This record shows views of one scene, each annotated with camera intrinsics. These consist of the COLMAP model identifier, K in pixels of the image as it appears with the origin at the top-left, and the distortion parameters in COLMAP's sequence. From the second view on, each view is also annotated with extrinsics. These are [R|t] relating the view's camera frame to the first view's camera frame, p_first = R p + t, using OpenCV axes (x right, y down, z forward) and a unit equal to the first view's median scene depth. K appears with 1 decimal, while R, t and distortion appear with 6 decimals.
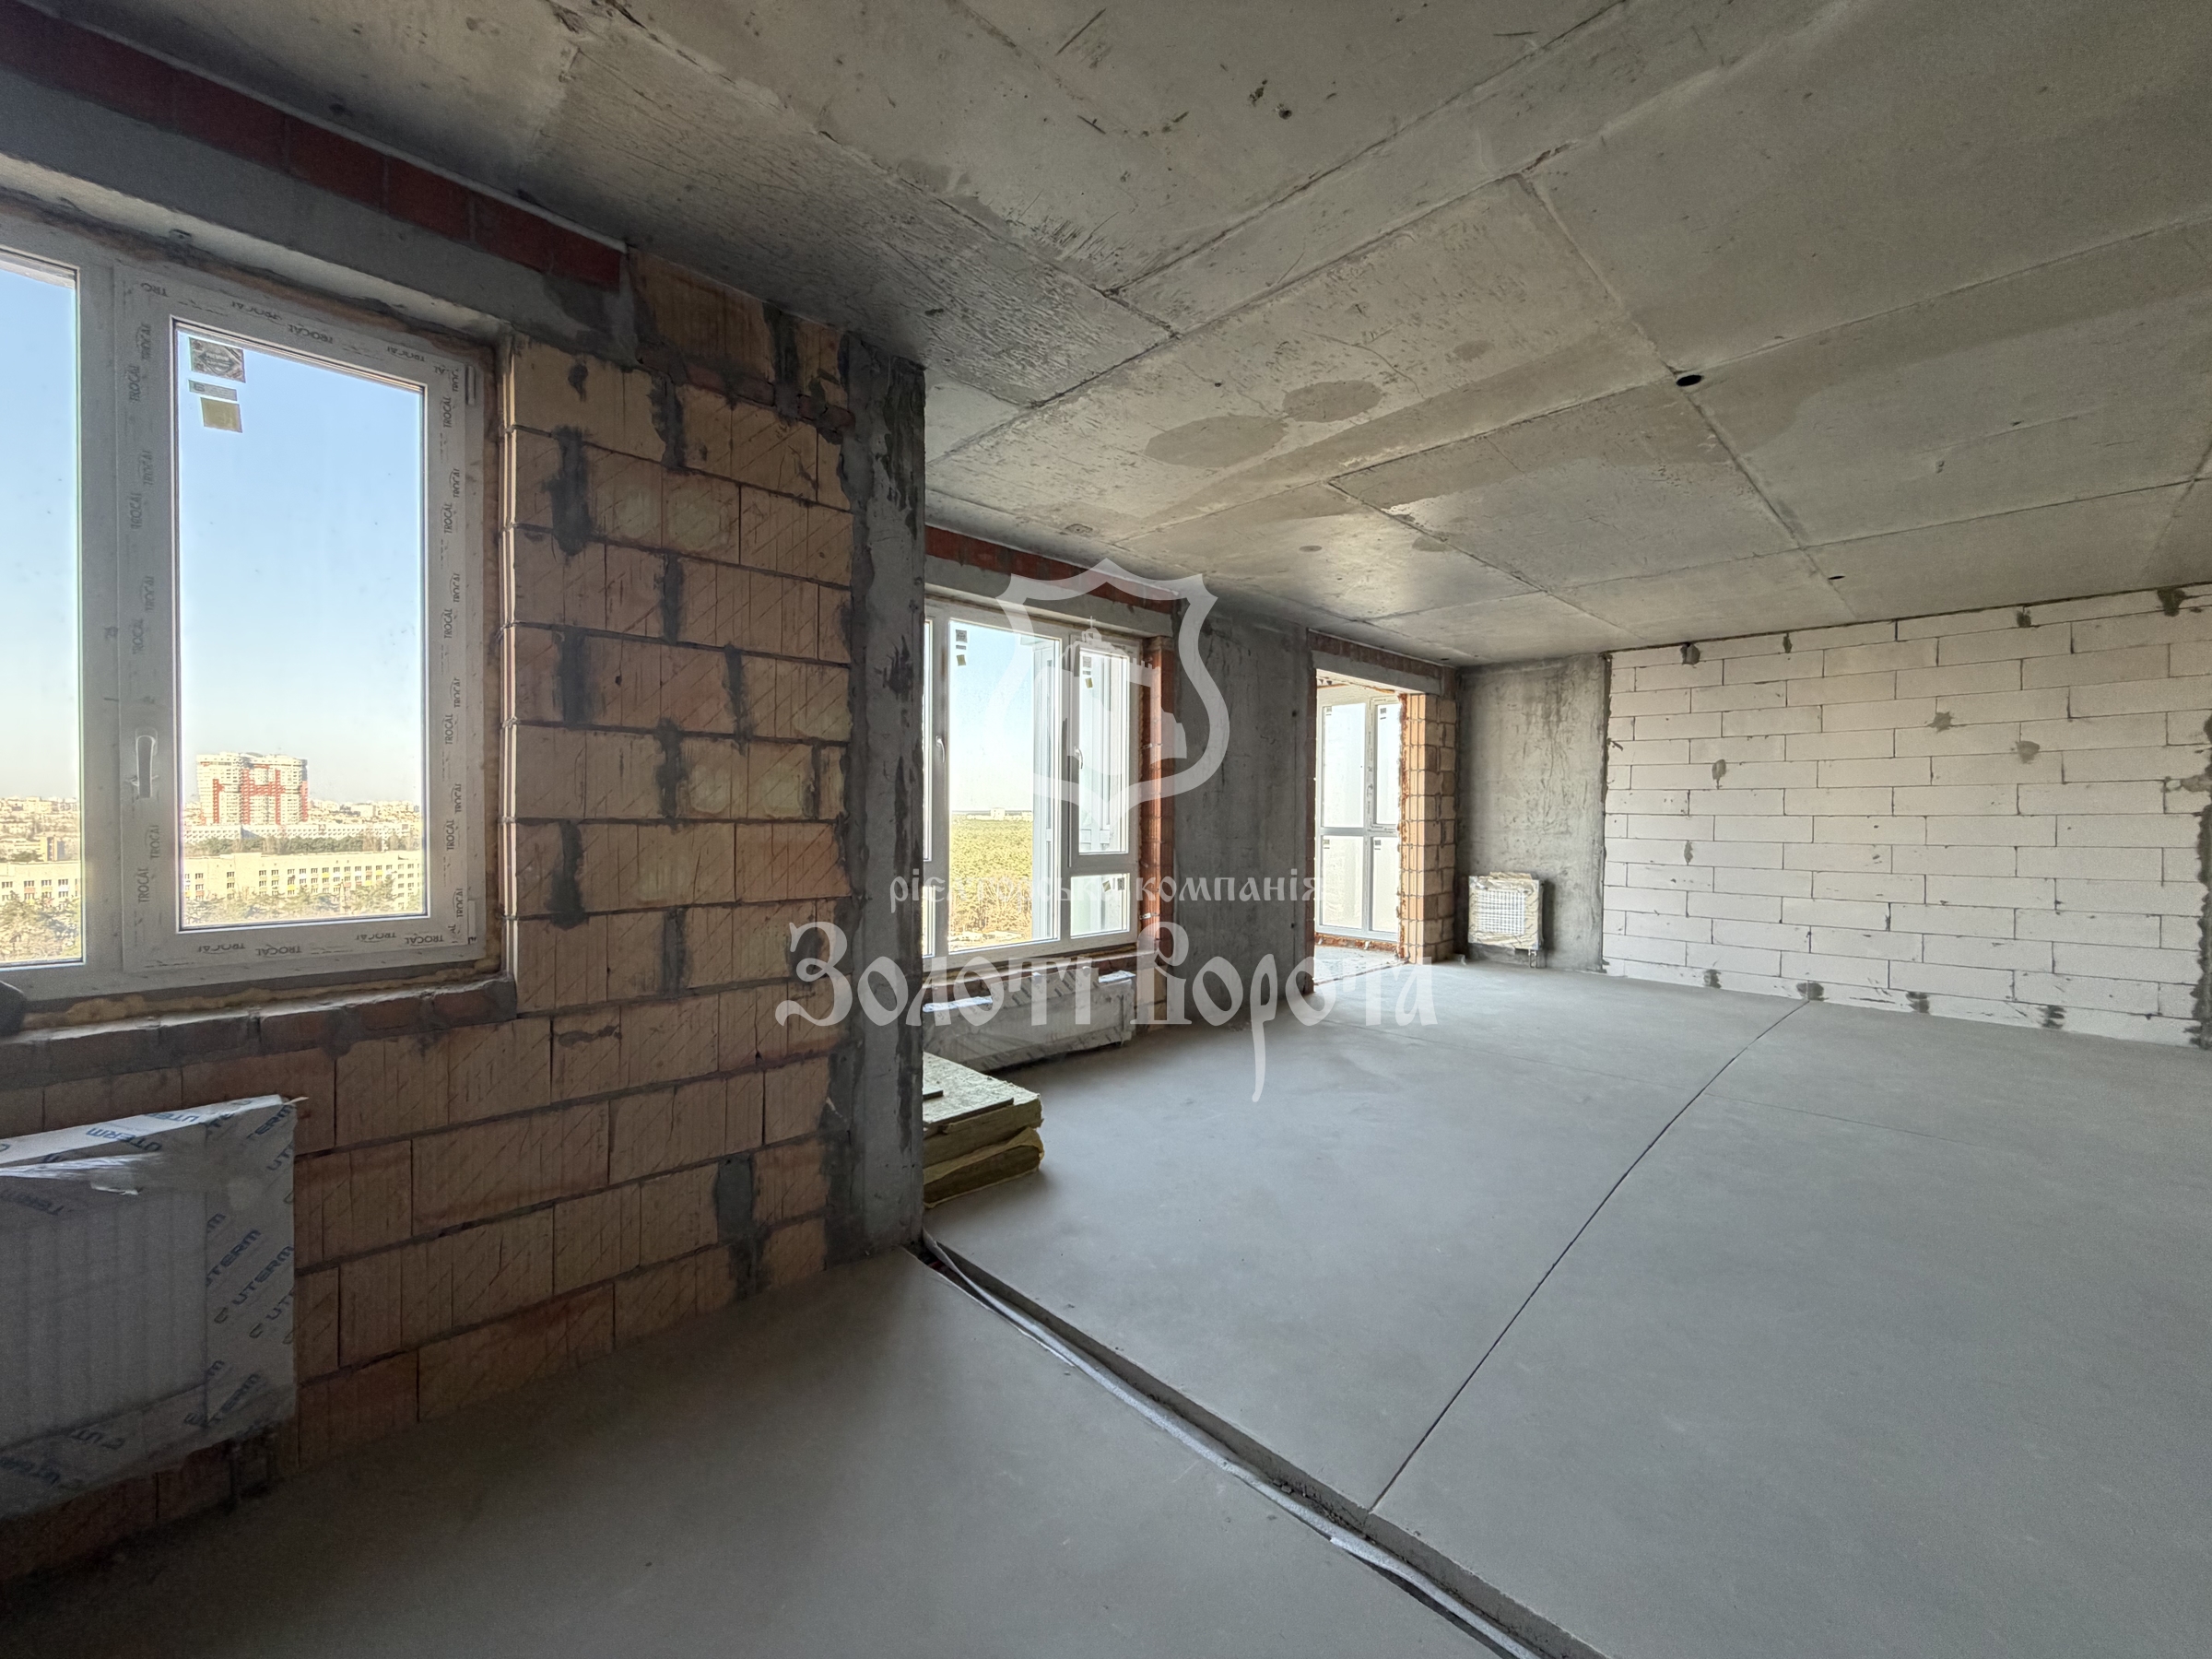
lens RADIAL K [[877.7, 0, 1099.5], [0, 877.7, 827.0], [0, 0, 1]] dist [0.000963, -0.000158]
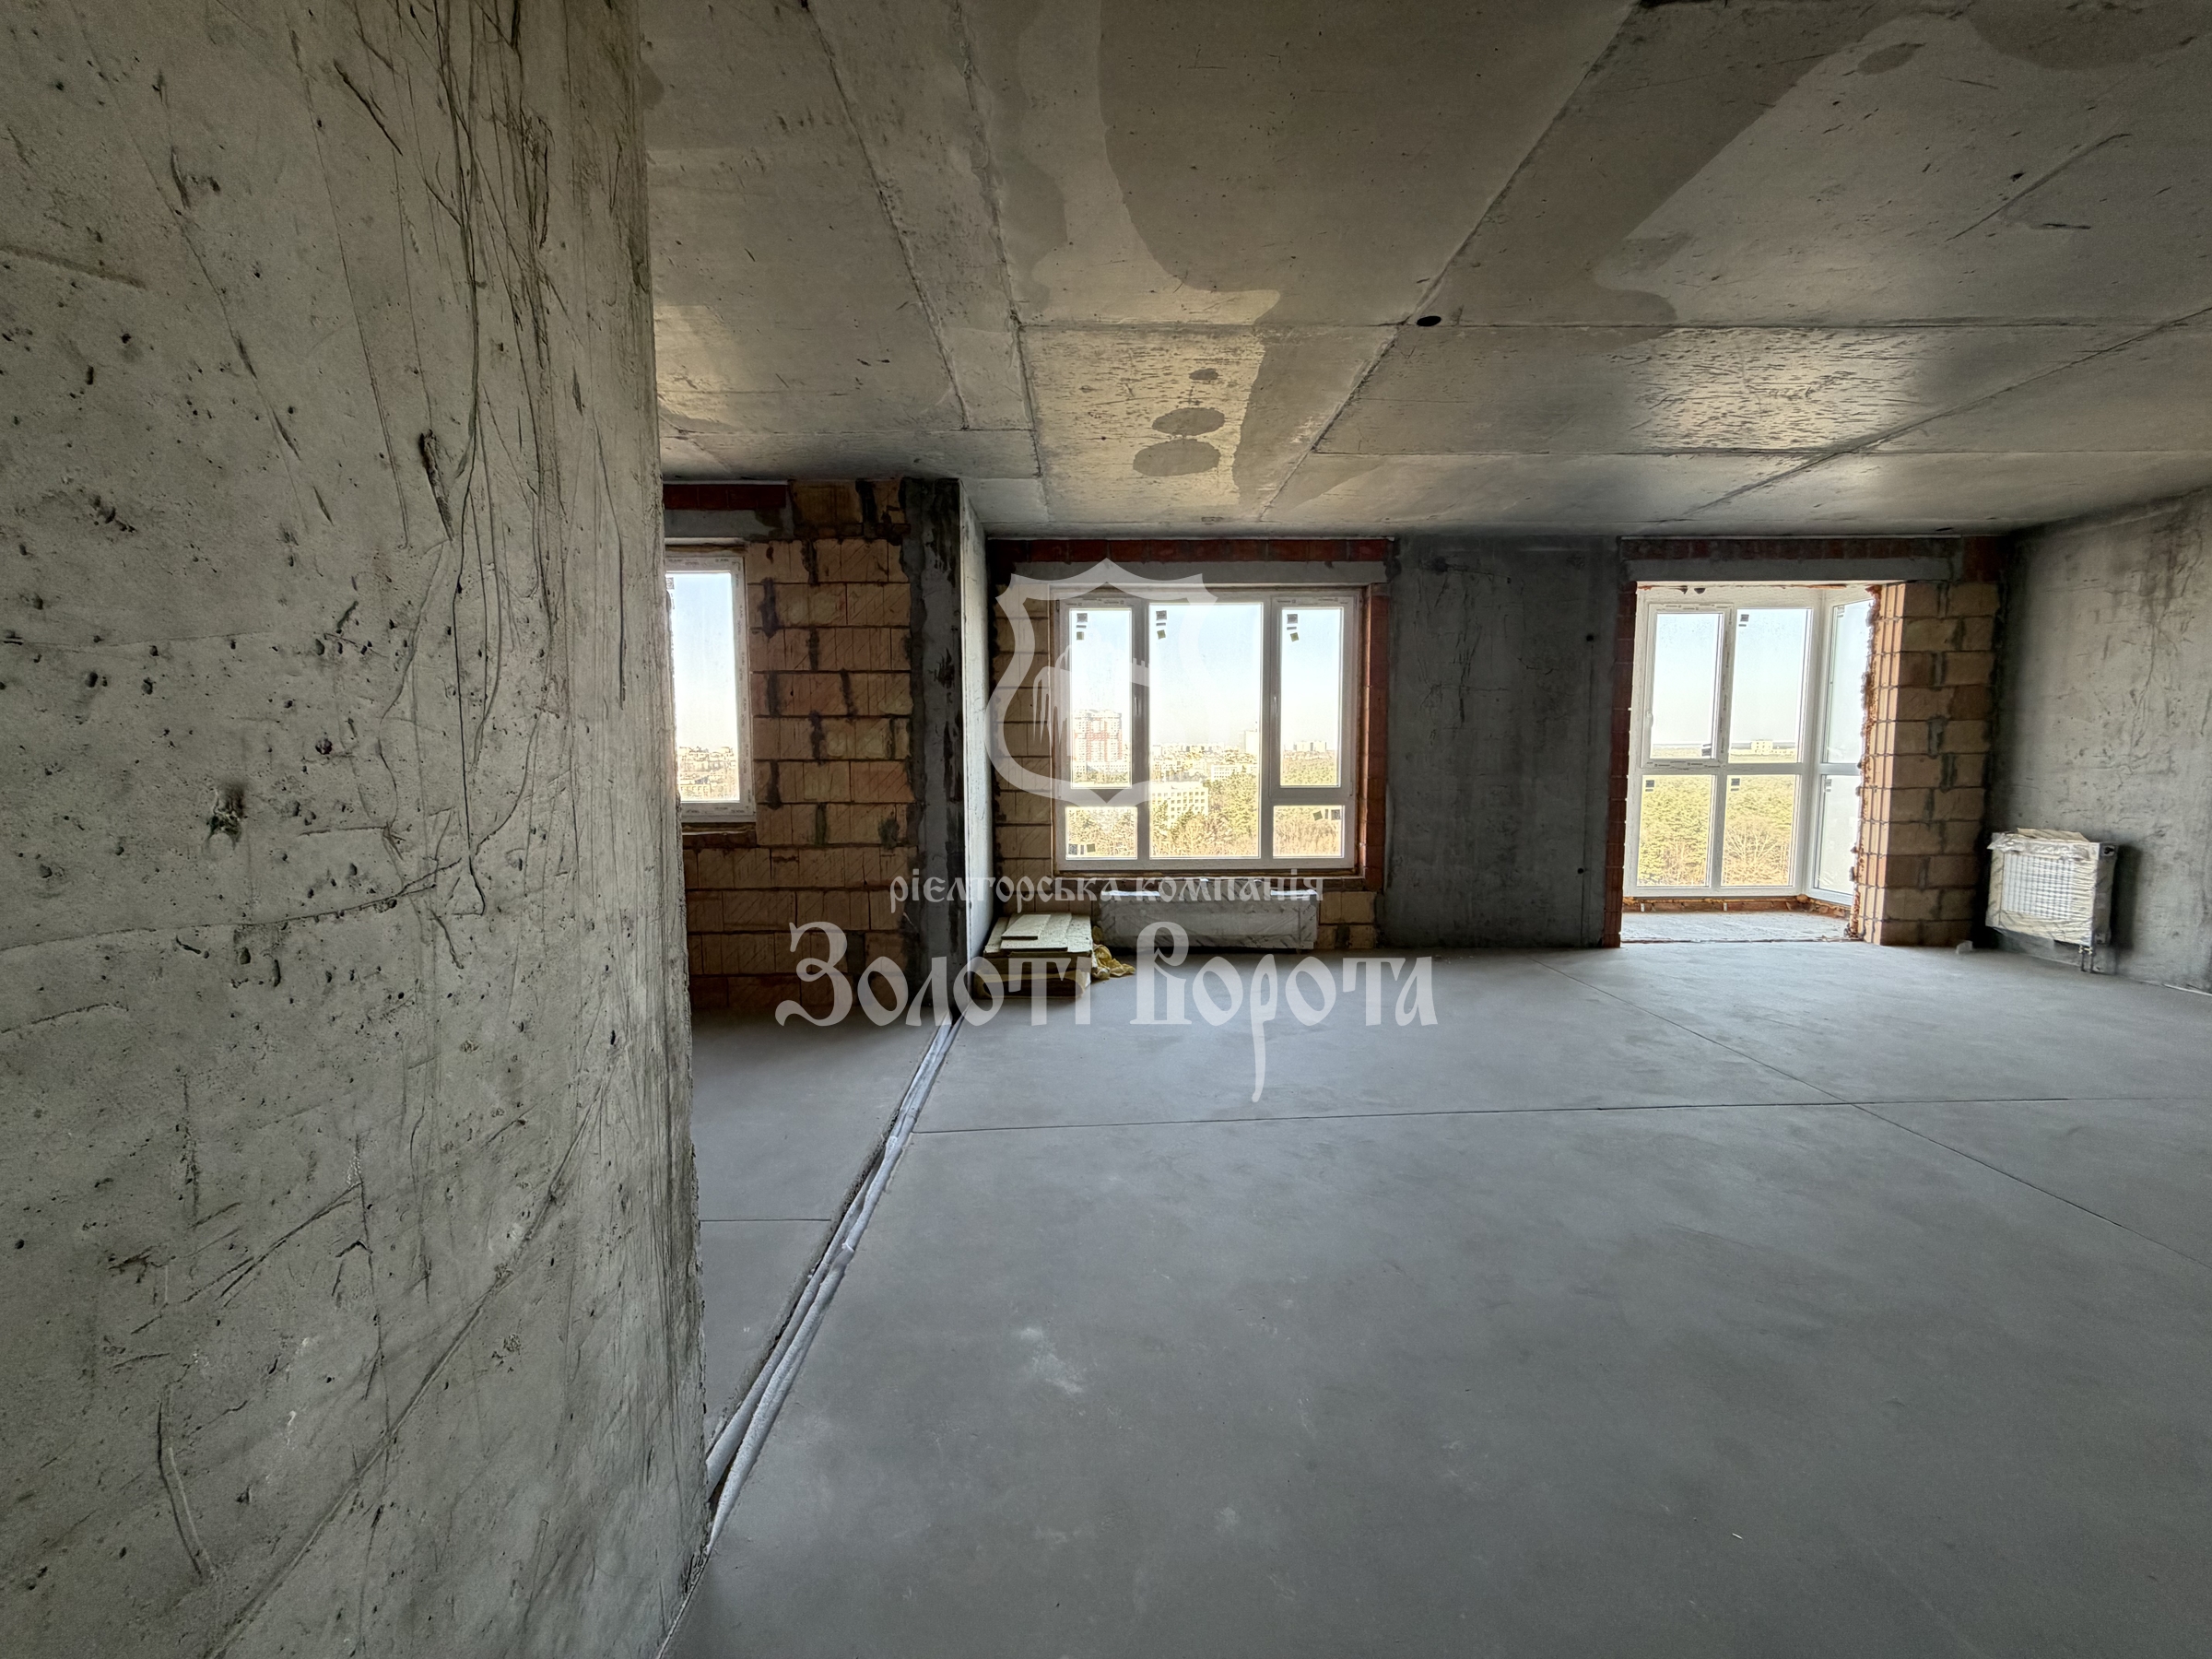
lens RADIAL K [[877.7, 0, 1100.2], [0, 877.7, 827.4], [0, 0, 1]] dist [0.000963, -0.000158]
pose [[0.724998, 0.050033, -0.686931, 0.755752], [-0.000061, 0.997363, 0.072579, 0.000208], [0.688751, -0.052578, 0.723089, -0.015455]]
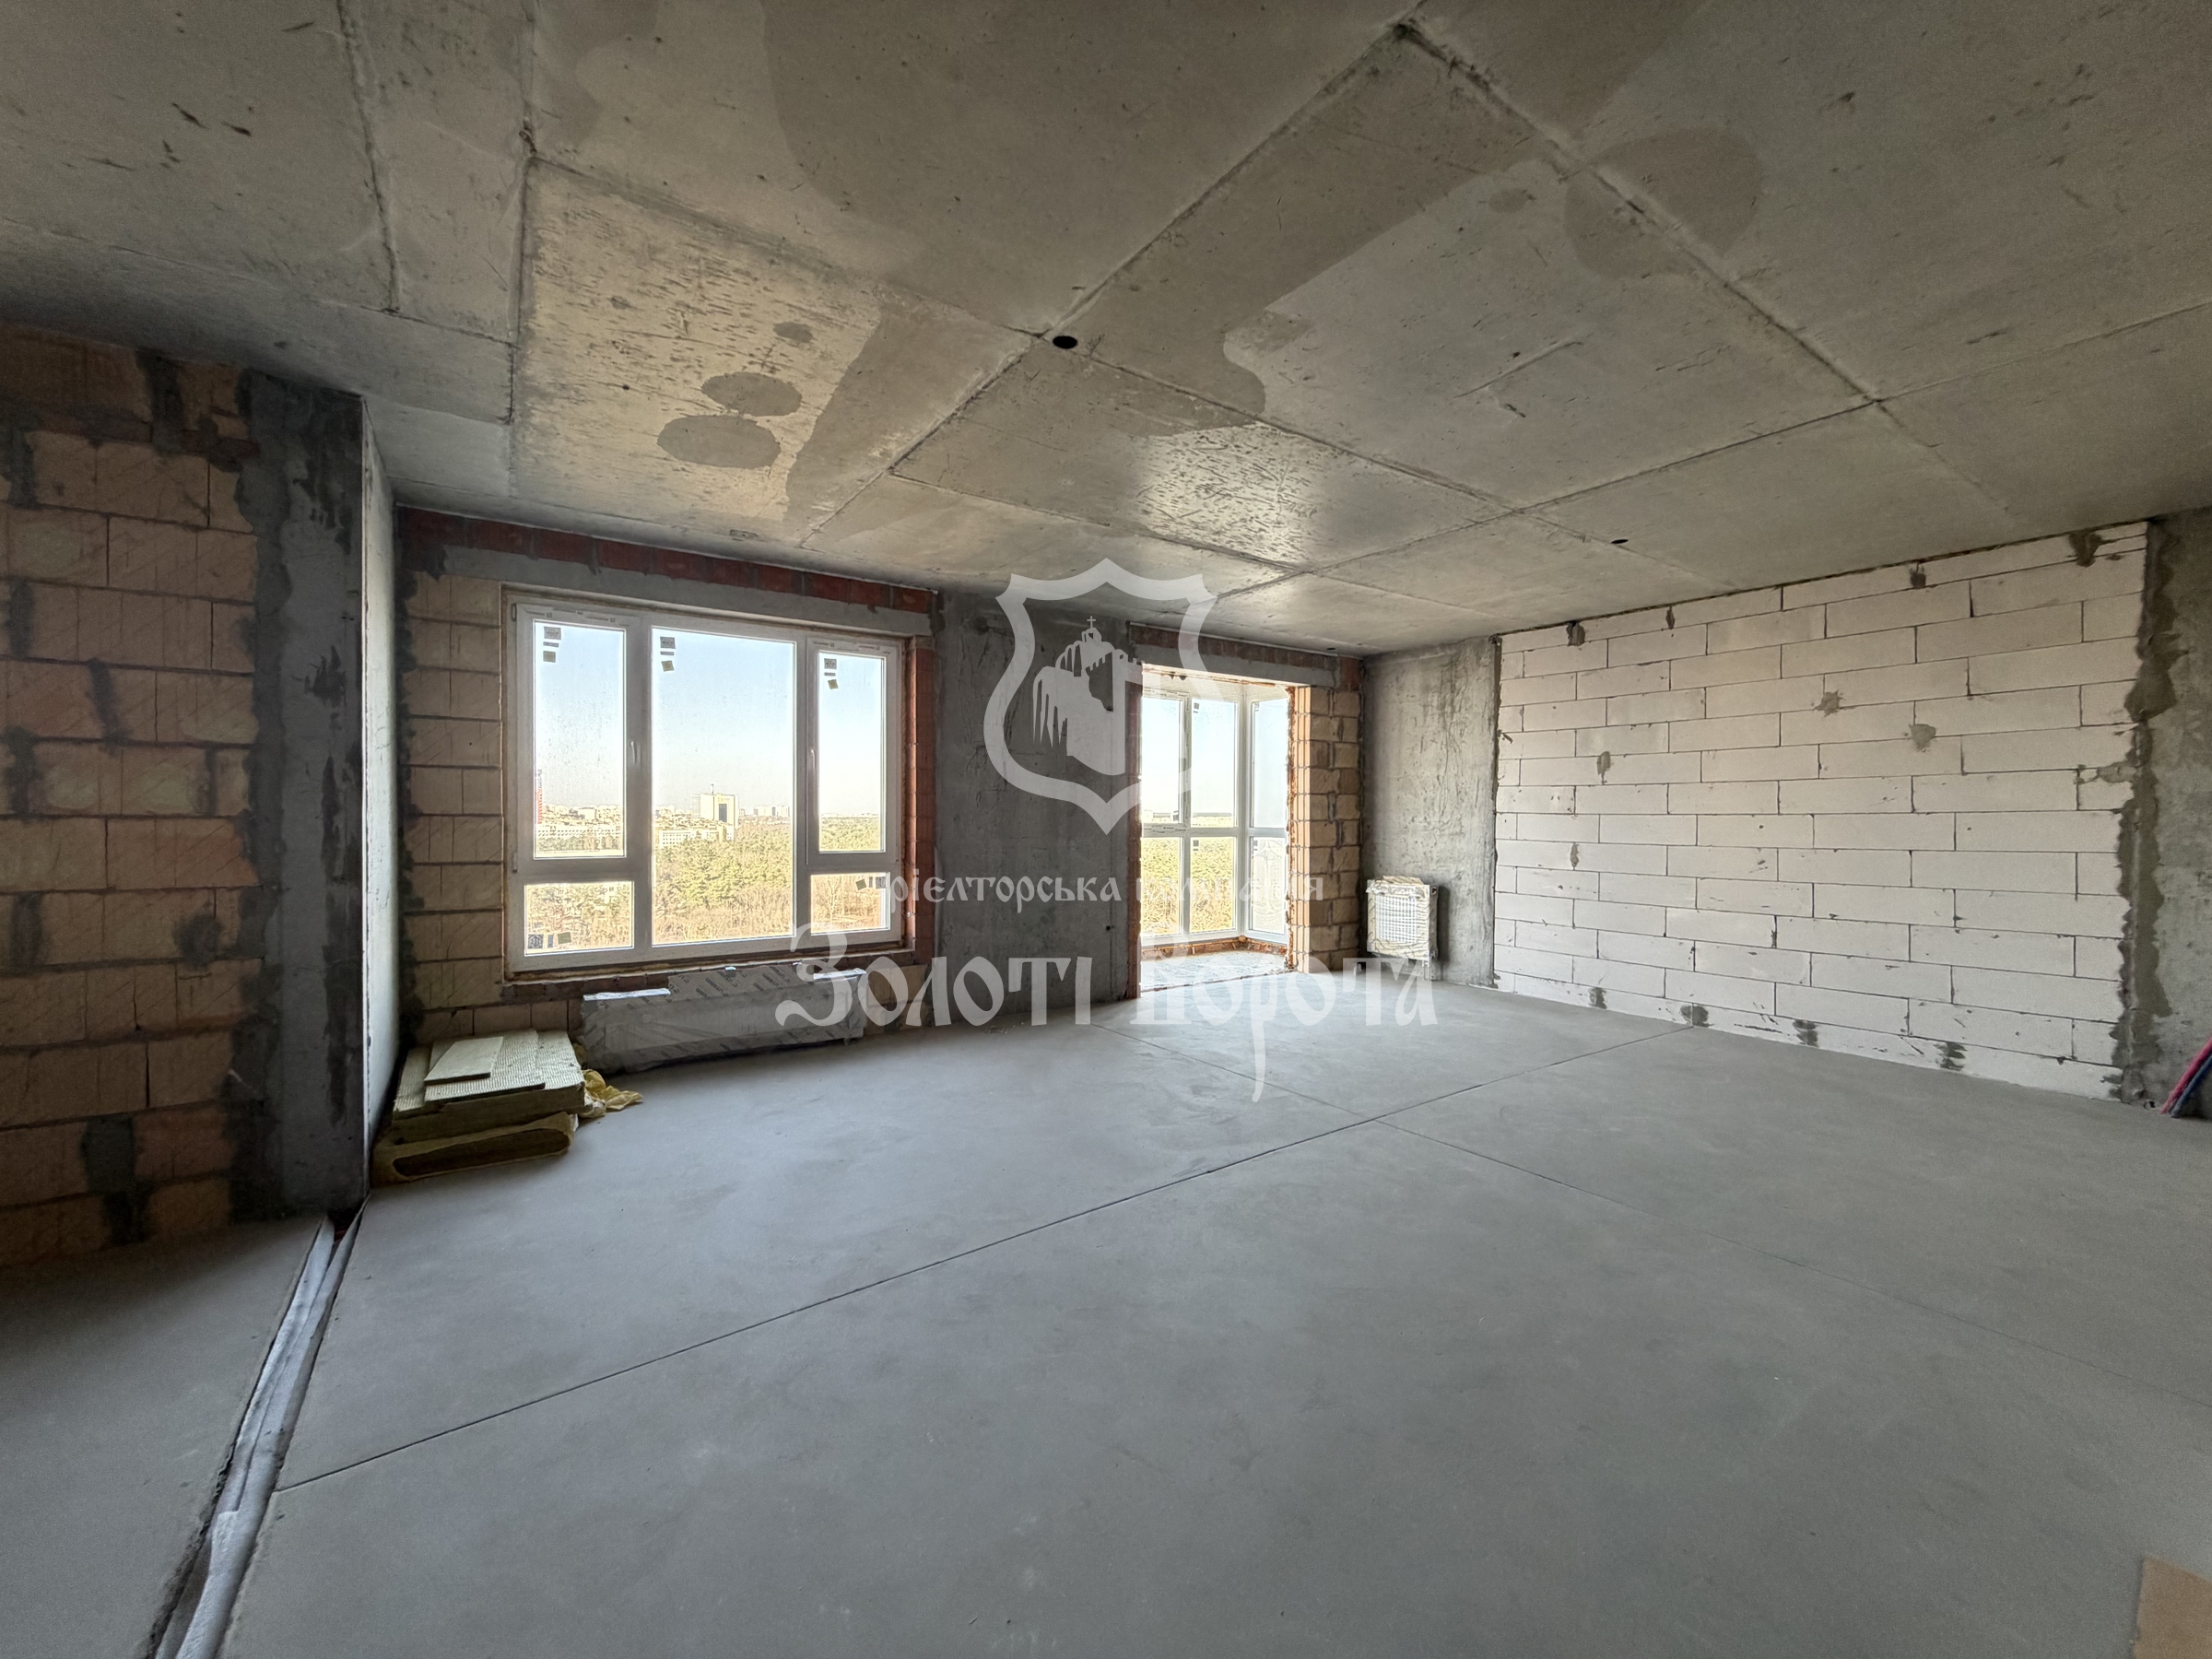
lens RADIAL K [[877.7, 0, 1099.3], [0, 877.7, 827.7], [0, 0, 1]] dist [0.000963, -0.000158]
pose [[0.985748, 0.001151, -0.168226, 0.582140], [-0.001463, 0.999997, -0.001734, 0.004257], [0.168224, 0.001955, 0.985747, 0.062996]]
